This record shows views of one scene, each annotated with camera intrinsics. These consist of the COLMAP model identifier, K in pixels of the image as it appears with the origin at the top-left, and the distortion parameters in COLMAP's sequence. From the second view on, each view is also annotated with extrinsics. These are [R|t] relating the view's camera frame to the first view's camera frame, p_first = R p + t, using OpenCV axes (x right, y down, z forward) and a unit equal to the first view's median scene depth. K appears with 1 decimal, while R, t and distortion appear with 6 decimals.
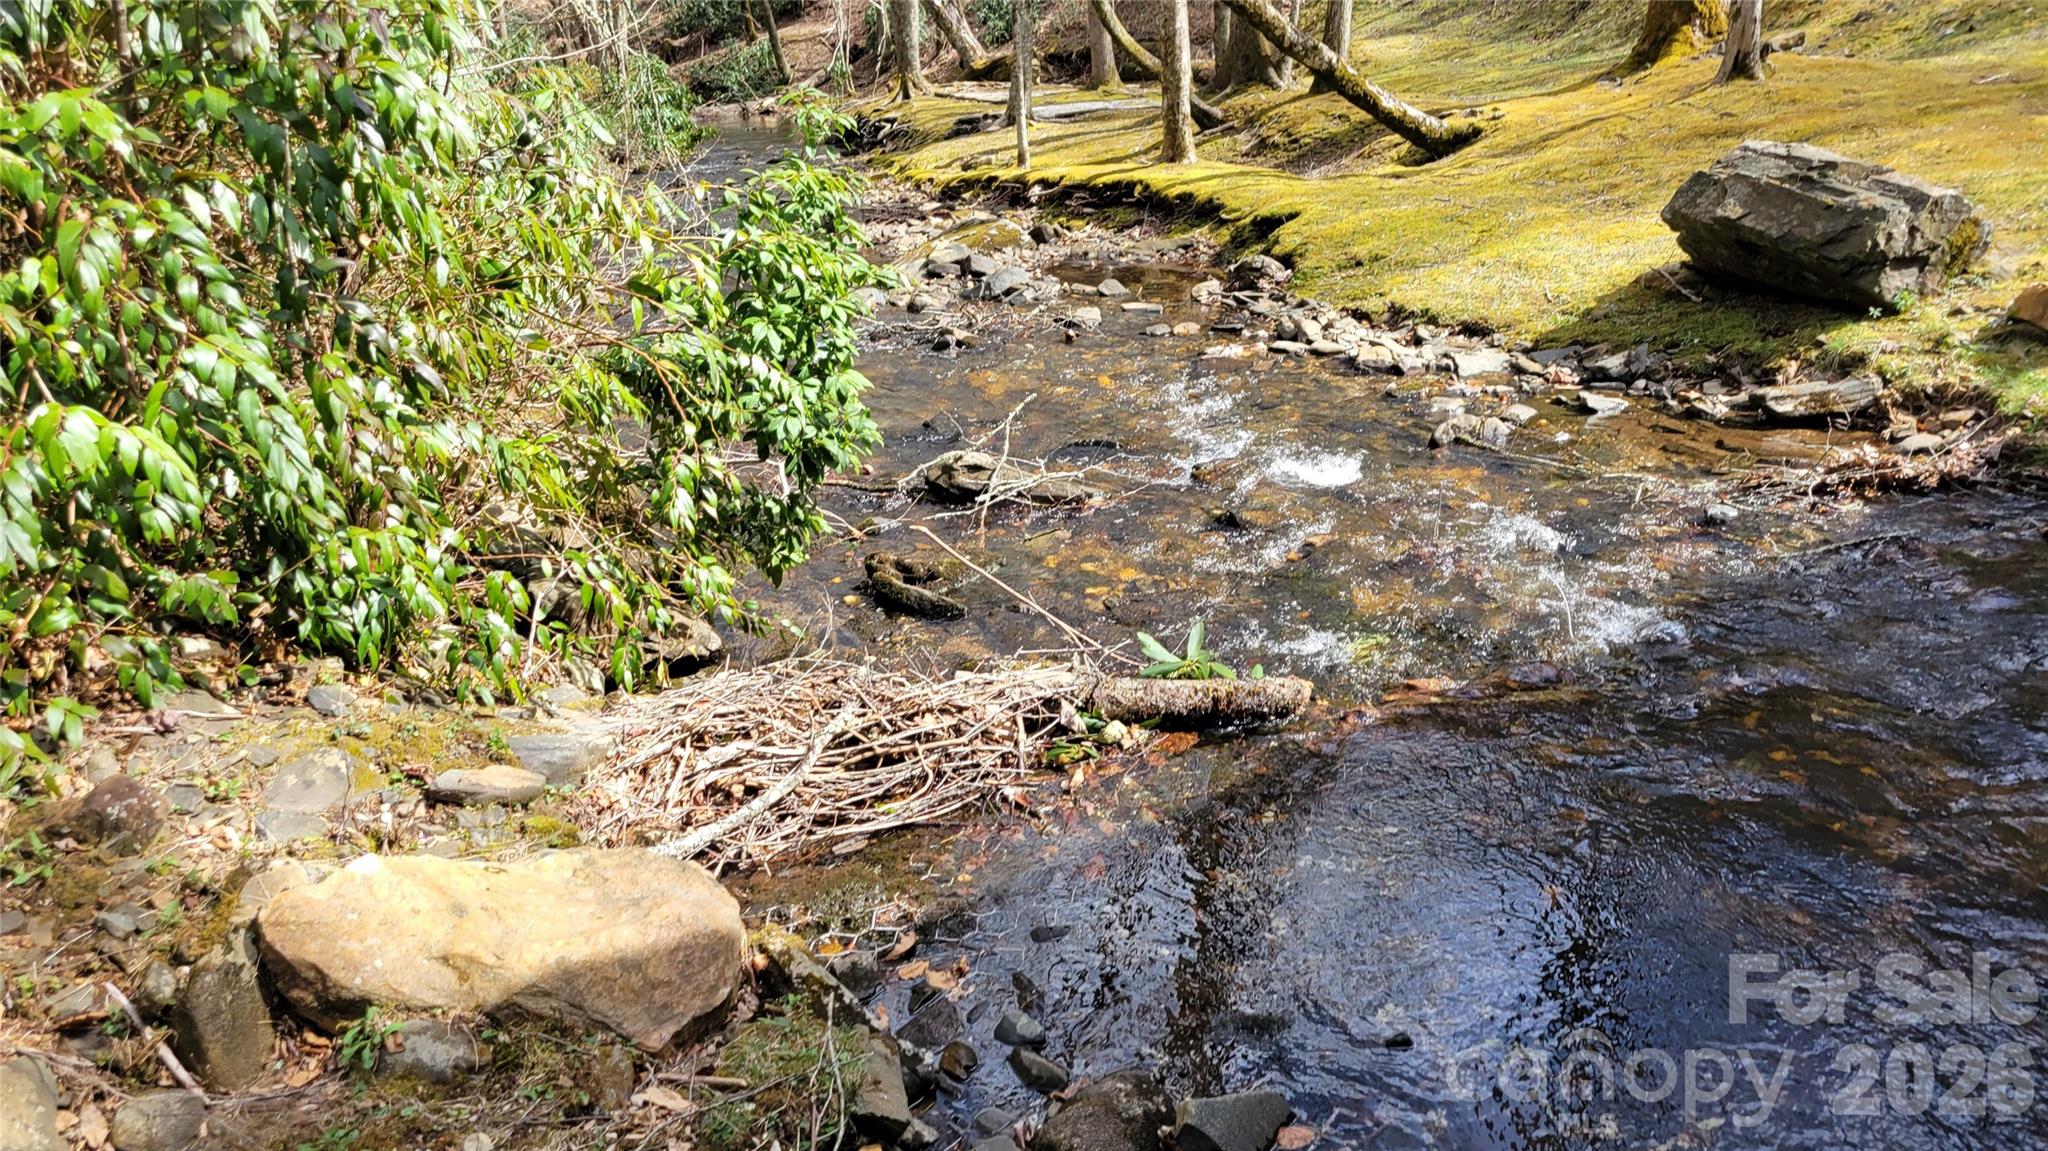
lens RADIAL K [[1461.4, 0, 991.9], [0, 1461.4, 622.6], [0, 0, 1]] dist [0.060044, -0.048401]
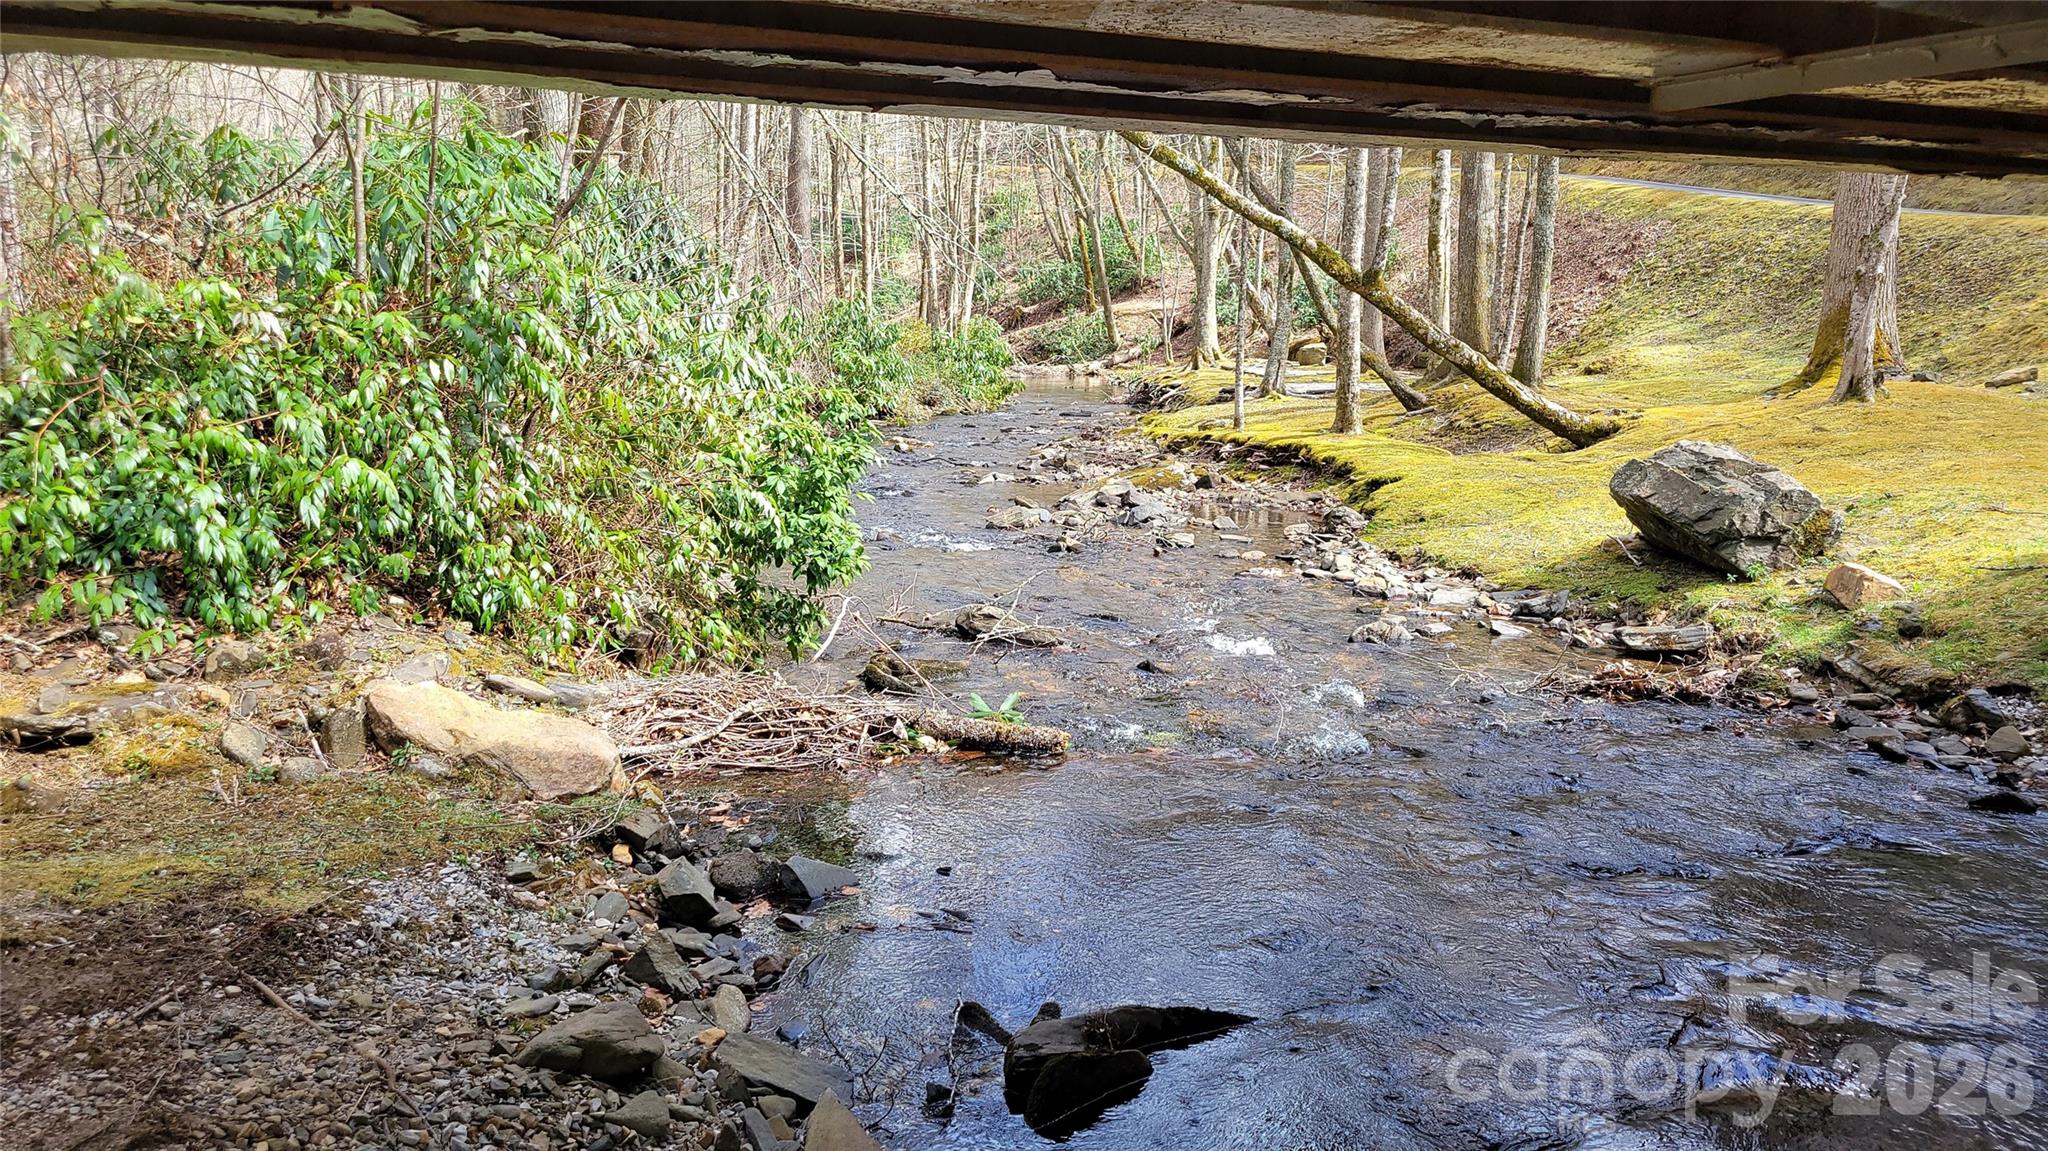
lens RADIAL K [[1461.4, 0, 991.9], [0, 1461.4, 622.6], [0, 0, 1]] dist [0.060044, -0.048401]
pose [[0.971321, 0.107942, -0.211860, 0.245477], [-0.142056, 0.977959, -0.153022, 0.093504], [0.190673, 0.178730, 0.965246, -0.266788]]
